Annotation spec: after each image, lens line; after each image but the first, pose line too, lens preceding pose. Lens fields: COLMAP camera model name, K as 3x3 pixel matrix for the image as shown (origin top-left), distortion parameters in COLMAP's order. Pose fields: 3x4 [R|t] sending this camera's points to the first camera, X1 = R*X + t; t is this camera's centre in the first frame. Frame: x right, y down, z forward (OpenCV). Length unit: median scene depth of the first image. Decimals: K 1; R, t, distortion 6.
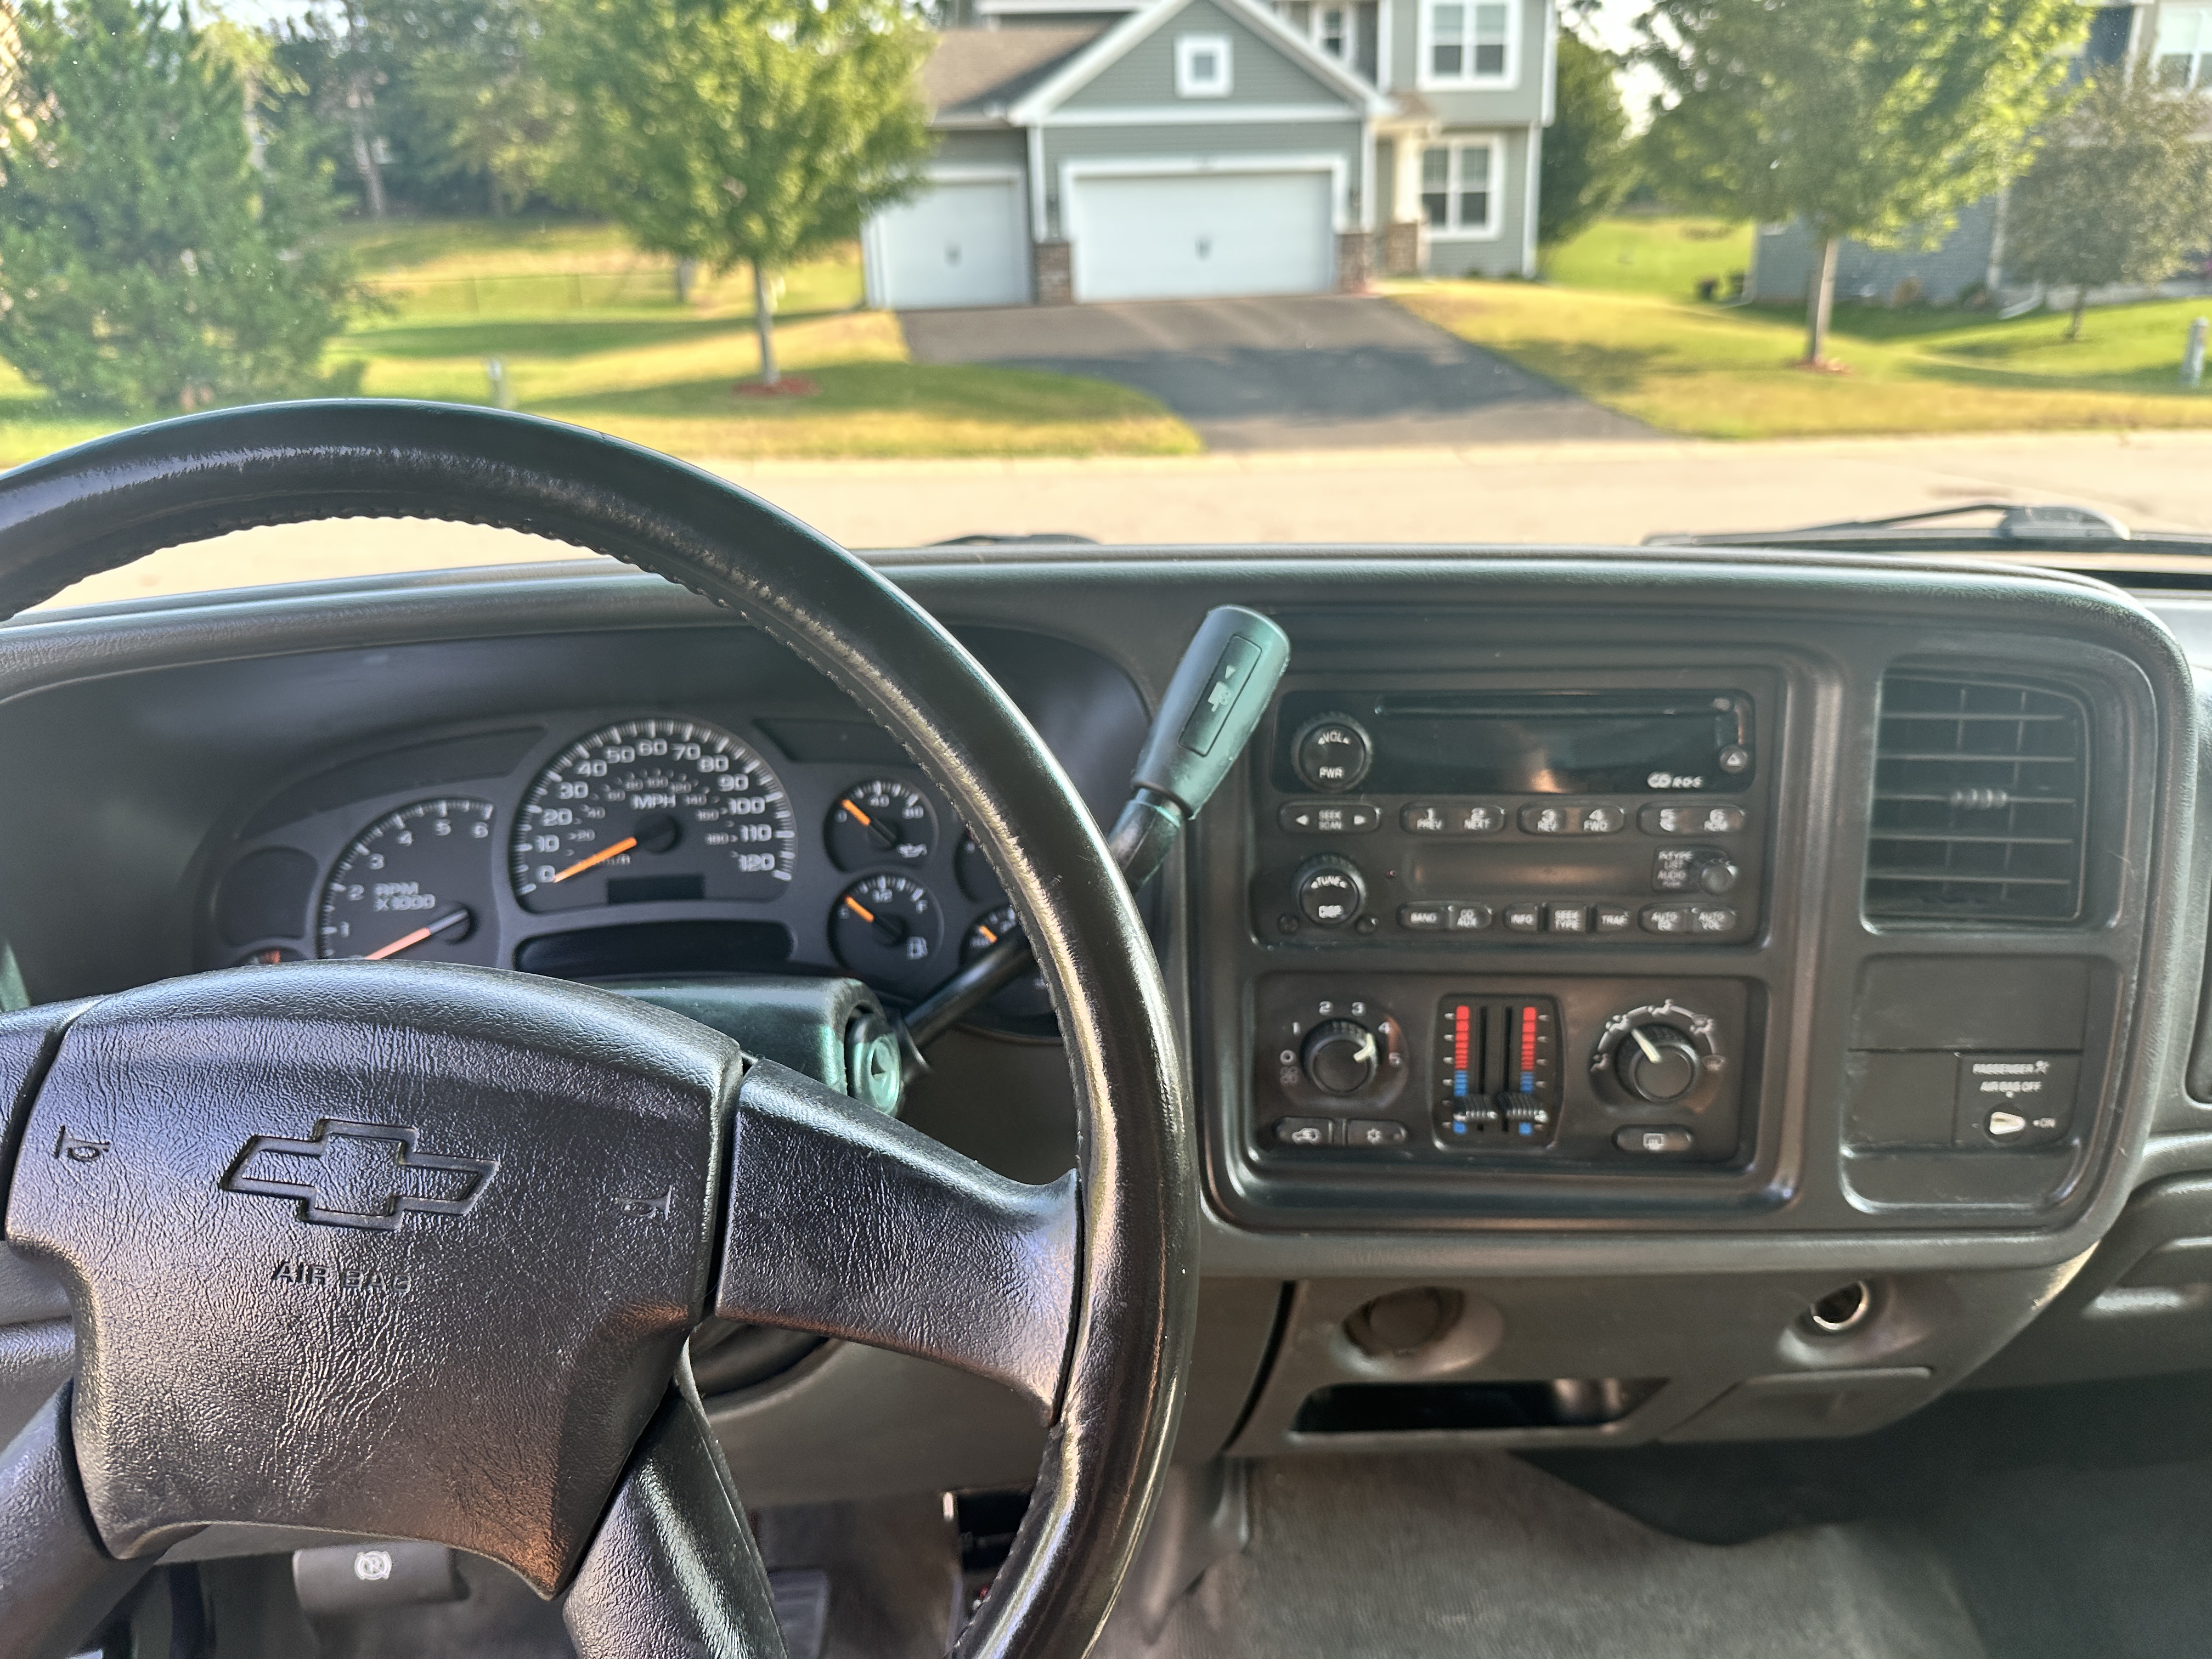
lens RADIAL K [[1661.0, 0, 1106.0], [0, 1661.0, 829.5], [0, 0, 1]] dist [0.008901, 0.001452]
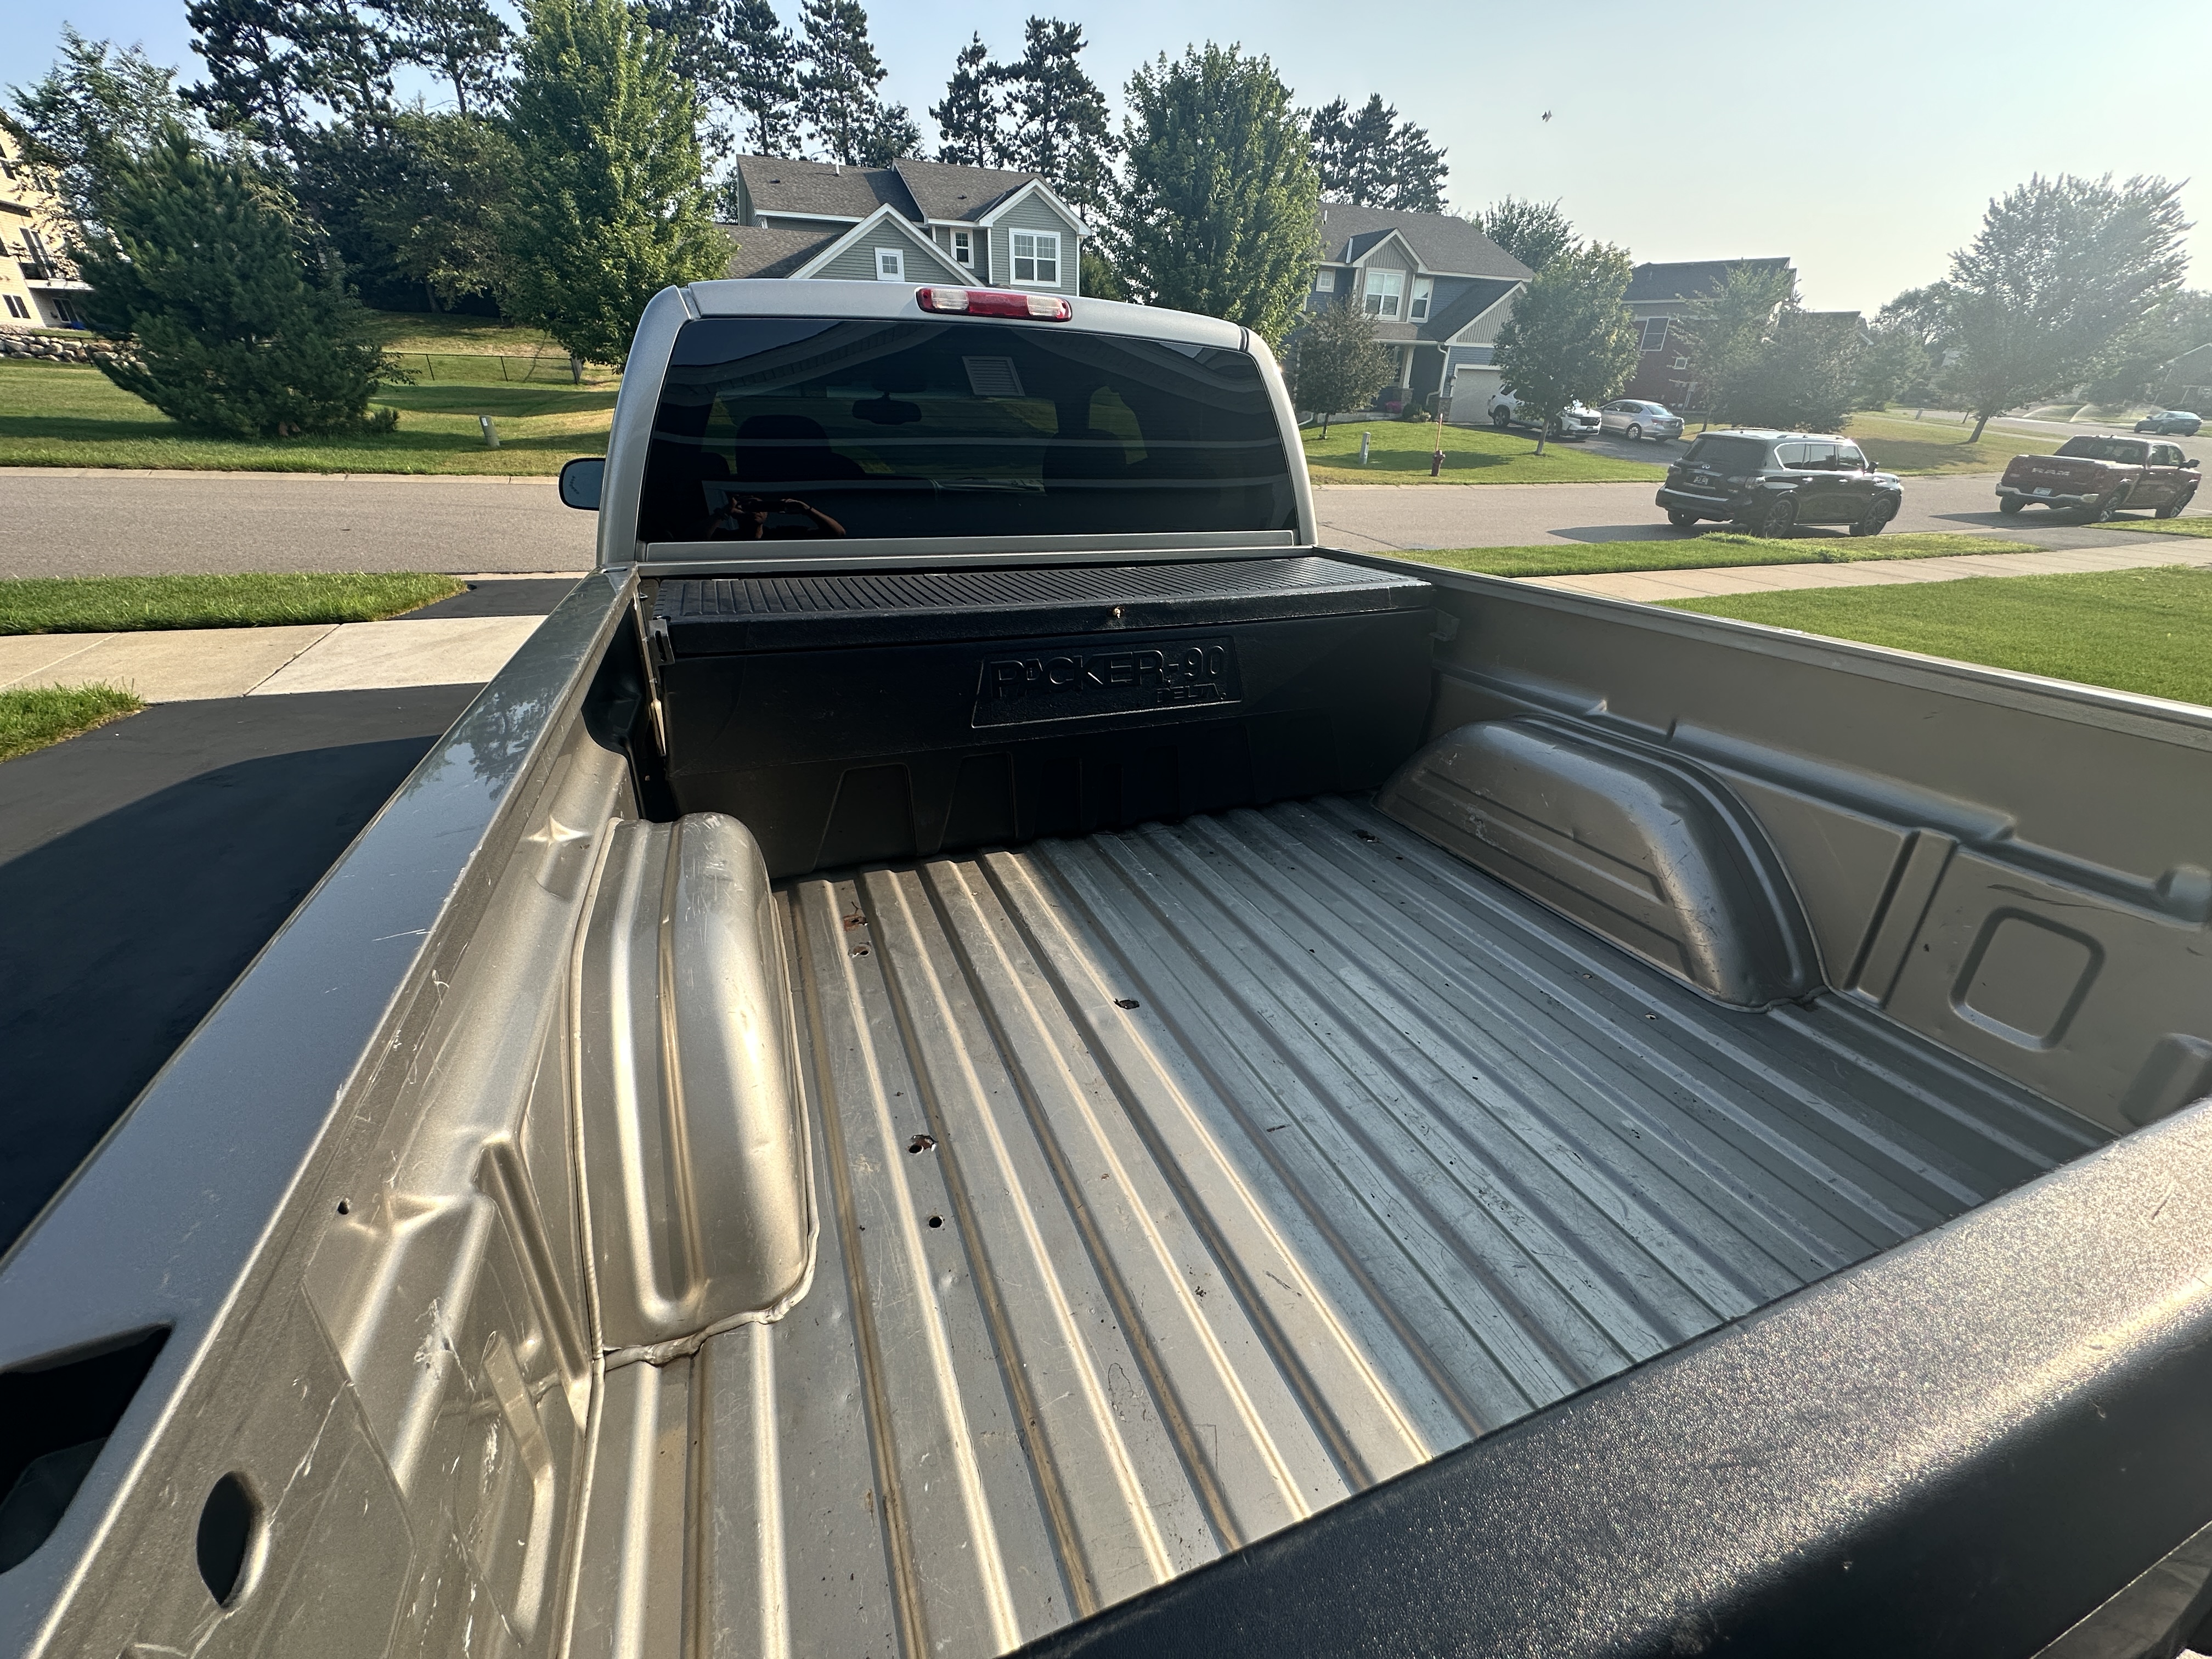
lens RADIAL K [[888.1, 0, 1103.0], [0, 888.1, 832.5], [0, 0, 1]] dist [0.019237, 0.000204]
pose [[0.968522, -0.068918, 0.239197, 0.008714], [0.034168, 0.988621, 0.146497, 0.038653], [-0.246572, -0.133713, 0.959856, -0.139455]]
